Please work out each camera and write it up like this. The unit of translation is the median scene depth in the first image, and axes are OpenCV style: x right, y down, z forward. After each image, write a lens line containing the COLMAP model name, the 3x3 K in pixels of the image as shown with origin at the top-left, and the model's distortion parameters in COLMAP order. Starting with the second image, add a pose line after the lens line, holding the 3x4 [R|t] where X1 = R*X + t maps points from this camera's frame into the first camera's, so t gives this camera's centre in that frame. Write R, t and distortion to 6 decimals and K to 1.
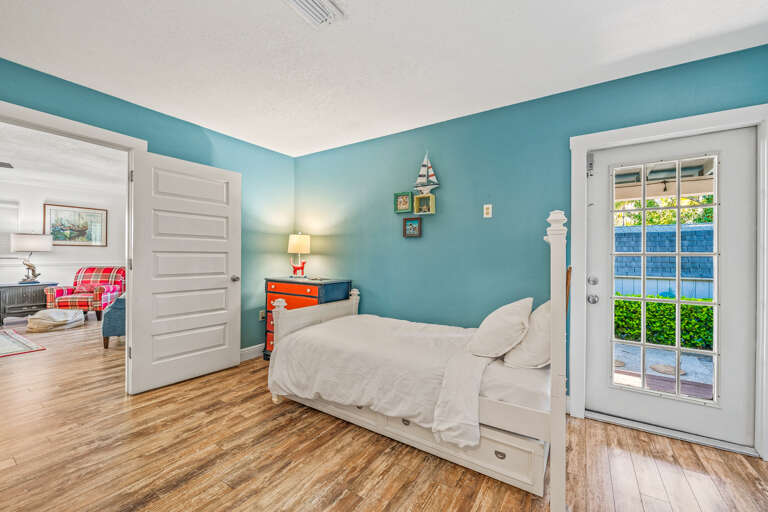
lens RADIAL K [[311.5, 0, 386.7], [0, 311.5, 253.6], [0, 0, 1]] dist [-0.002526, -0.000228]
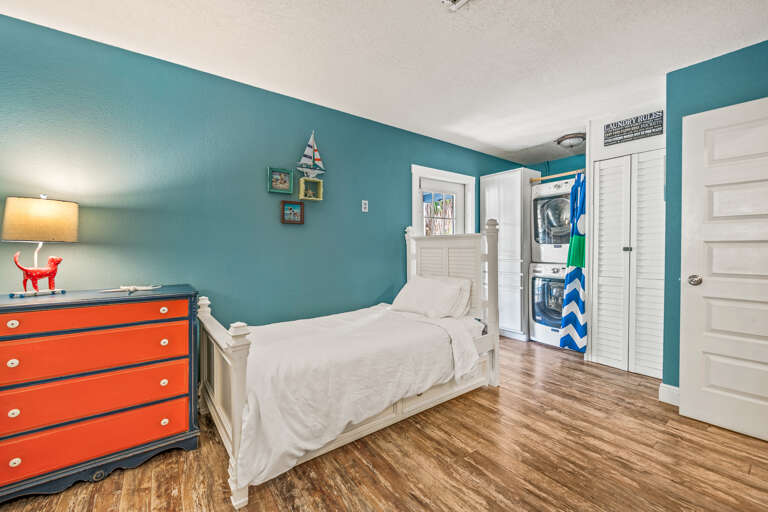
lens RADIAL K [[311.5, 0, 385.7], [0, 311.5, 253.8], [0, 0, 1]] dist [-0.002526, -0.000228]
pose [[0.347952, -0.022048, 0.937253, -0.670431], [0.007504, 0.999757, 0.020732, 0.014673], [-0.937482, -0.000181, 0.348033, 0.484253]]
